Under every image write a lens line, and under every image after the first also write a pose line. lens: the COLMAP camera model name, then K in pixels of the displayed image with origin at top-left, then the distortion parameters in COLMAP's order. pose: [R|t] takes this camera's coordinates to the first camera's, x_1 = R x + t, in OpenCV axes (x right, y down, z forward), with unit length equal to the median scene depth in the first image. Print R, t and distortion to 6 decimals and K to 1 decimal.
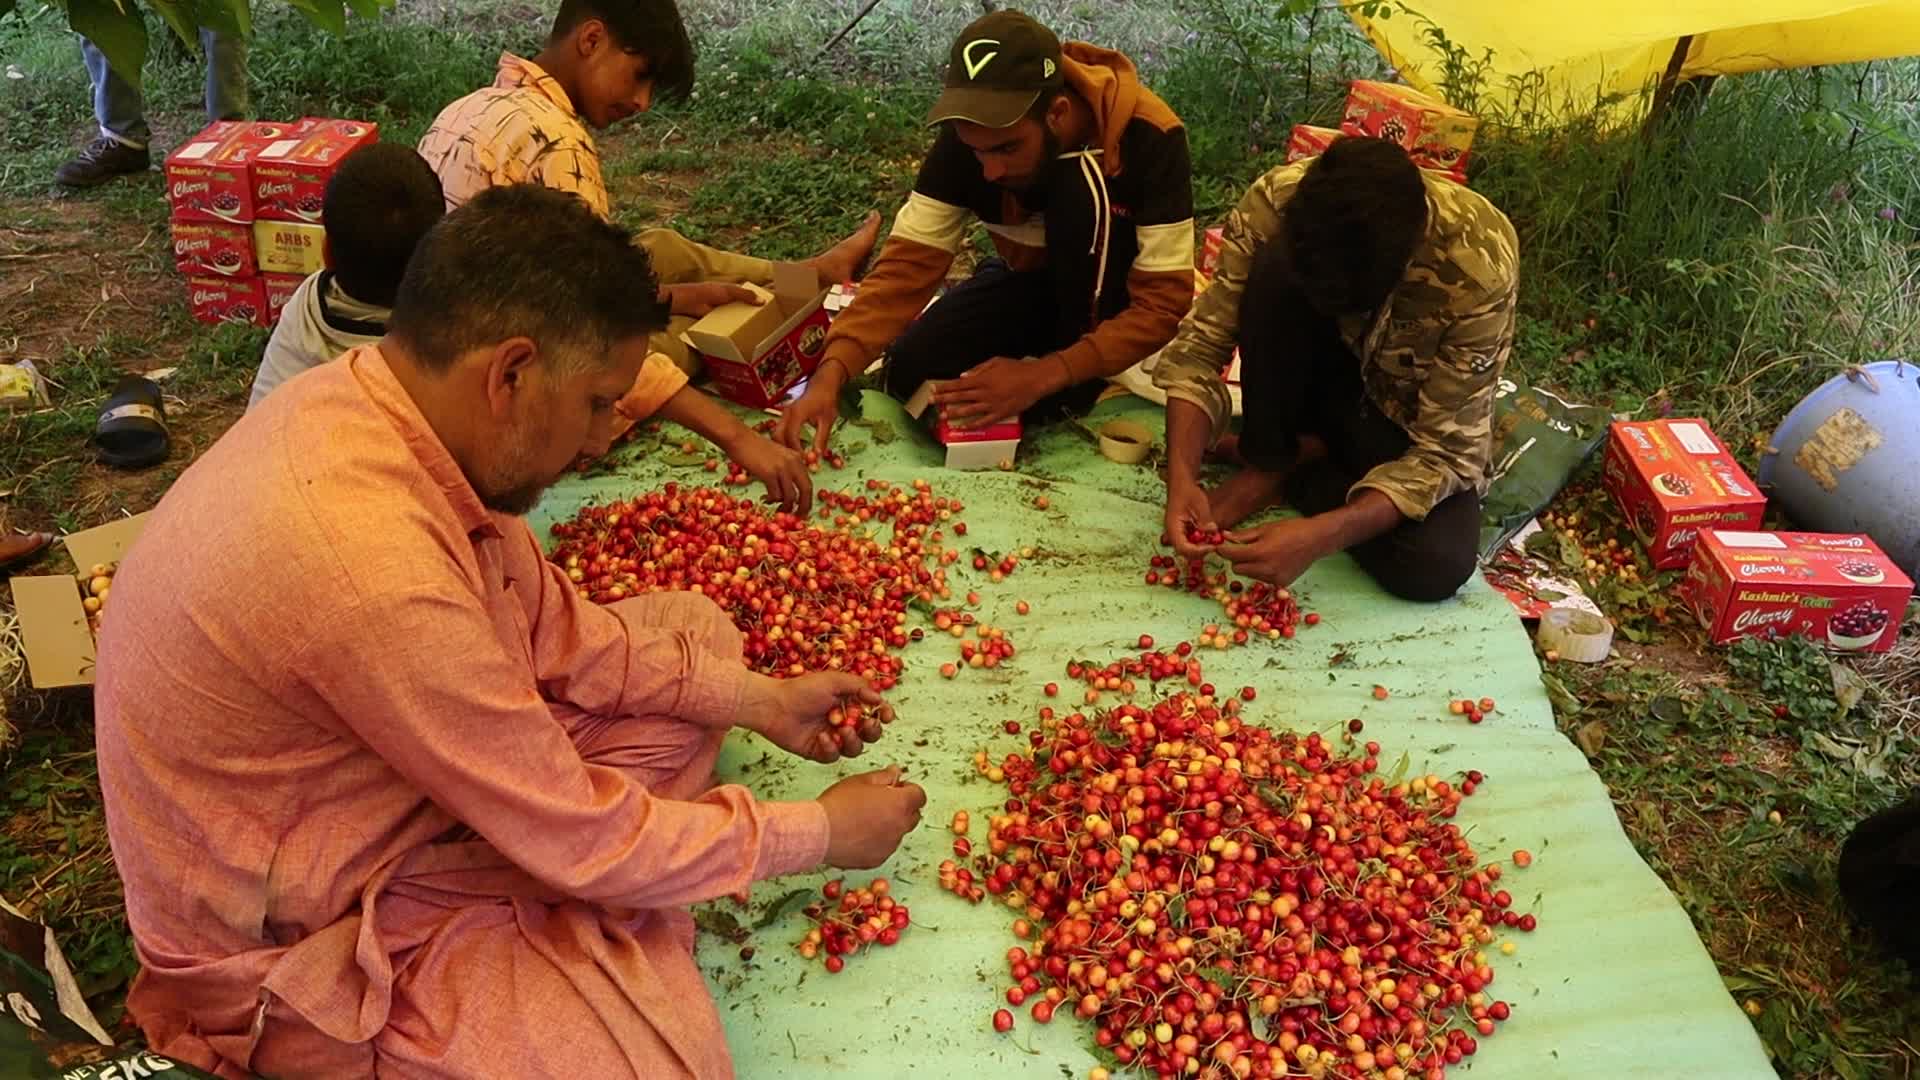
lens RADIAL K [[1494.0, 0, 953.4], [0, 1494.0, 517.8], [0, 0, 1]] dist [-0.126490, 0.077475]
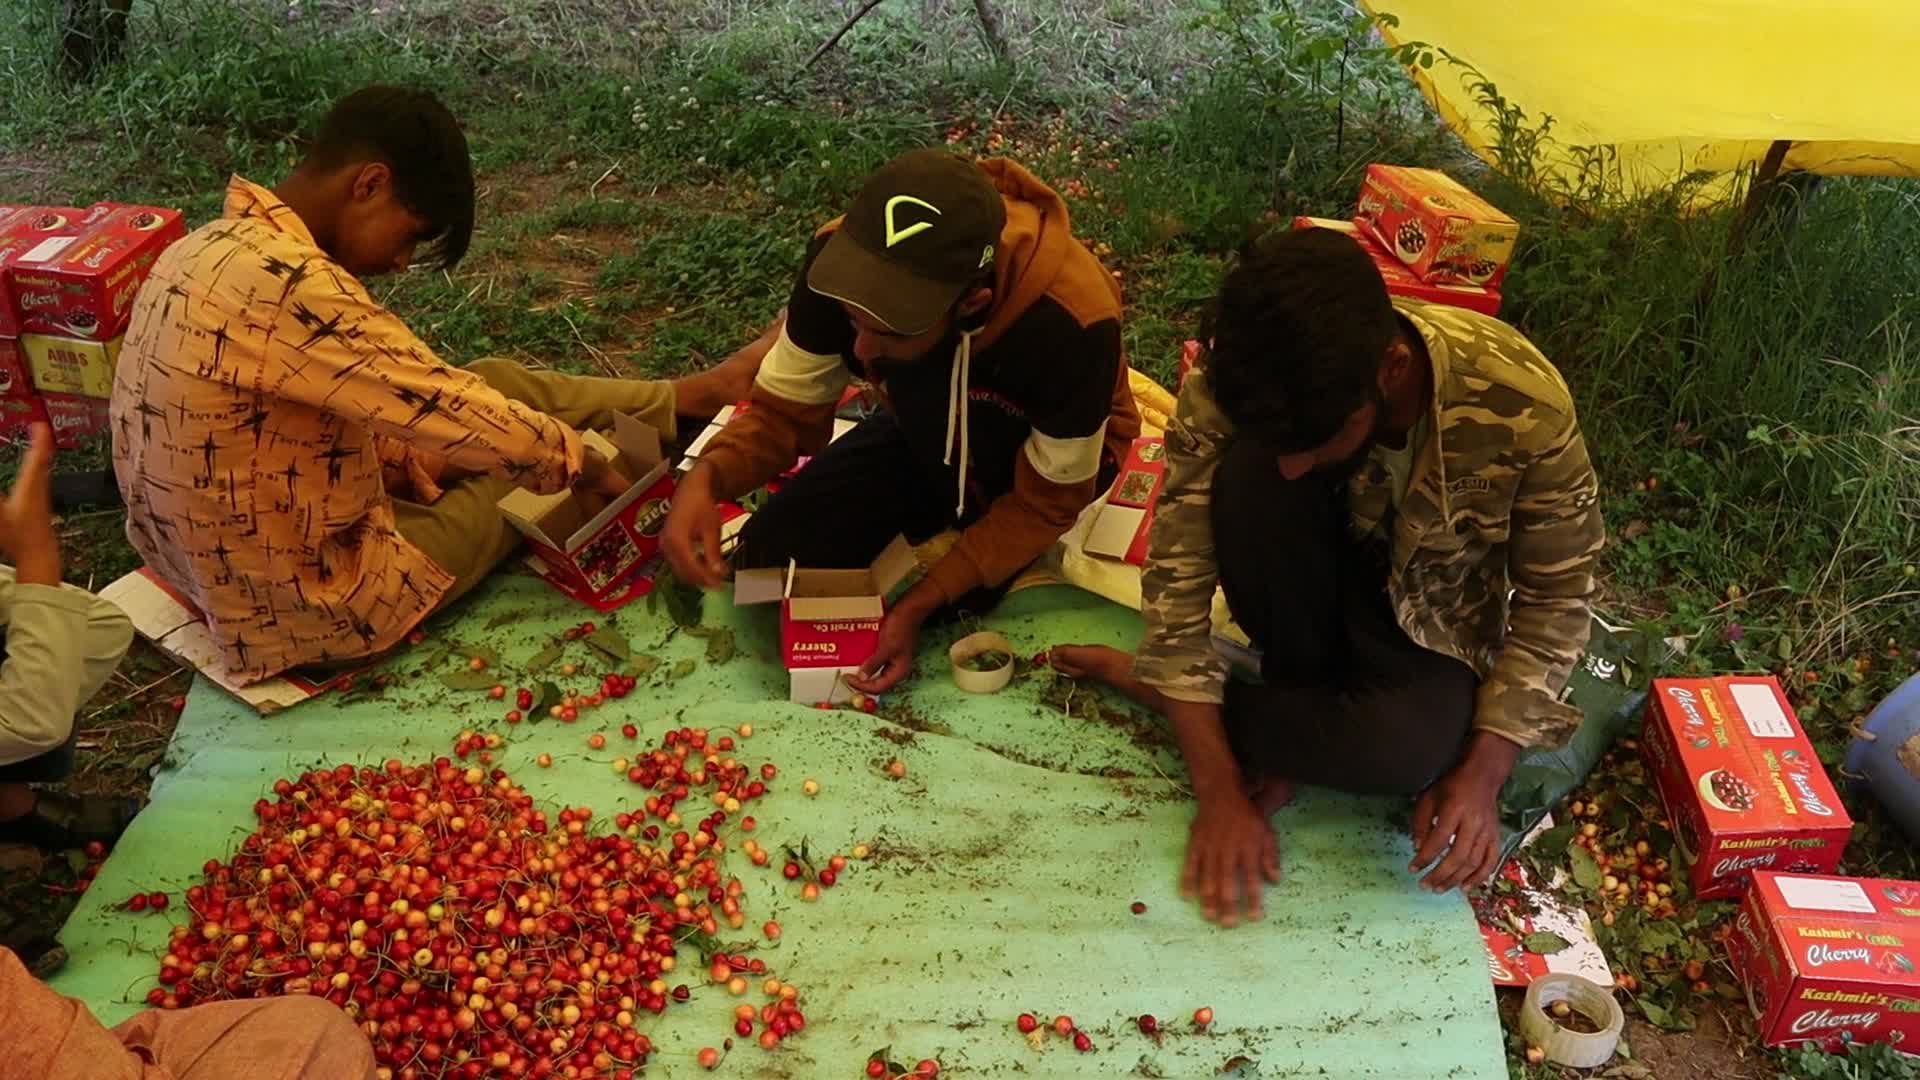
lens RADIAL K [[1496.0, 0, 970.7], [0, 1496.0, 513.3], [0, 0, 1]] dist [-0.128047, 0.083280]
pose [[0.998279, 0.029254, -0.050819, 0.138232], [-0.027519, 0.999025, 0.034509, -0.176738], [0.051779, -0.033051, 0.998112, 0.237219]]
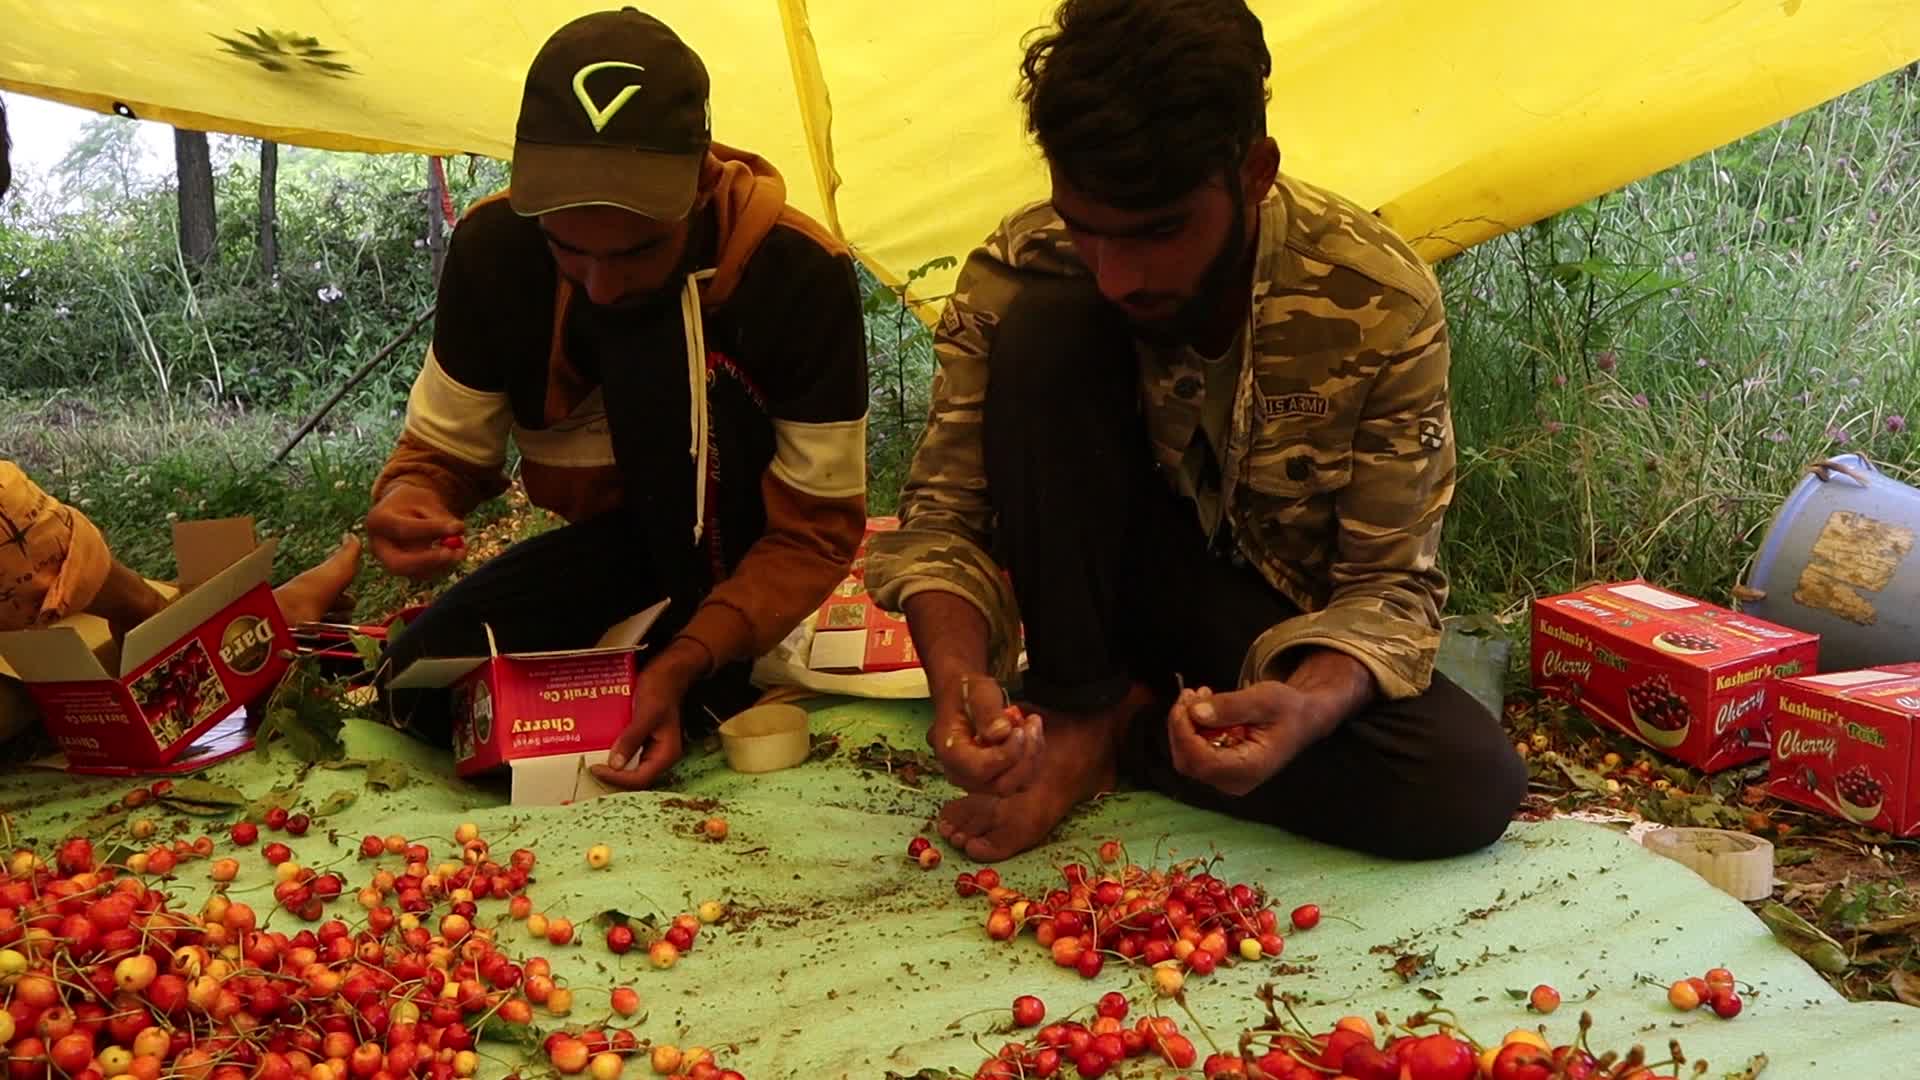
lens RADIAL K [[1494.7, 0, 960.0], [0, 1494.7, 540.0], [0, 0, 1]] dist [-0.127572, 0.078095]
pose [[0.937070, -0.077134, 0.340515, -0.029911], [0.193162, 0.926967, -0.321590, 0.081131], [-0.290841, 0.367127, 0.883533, 0.494786]]
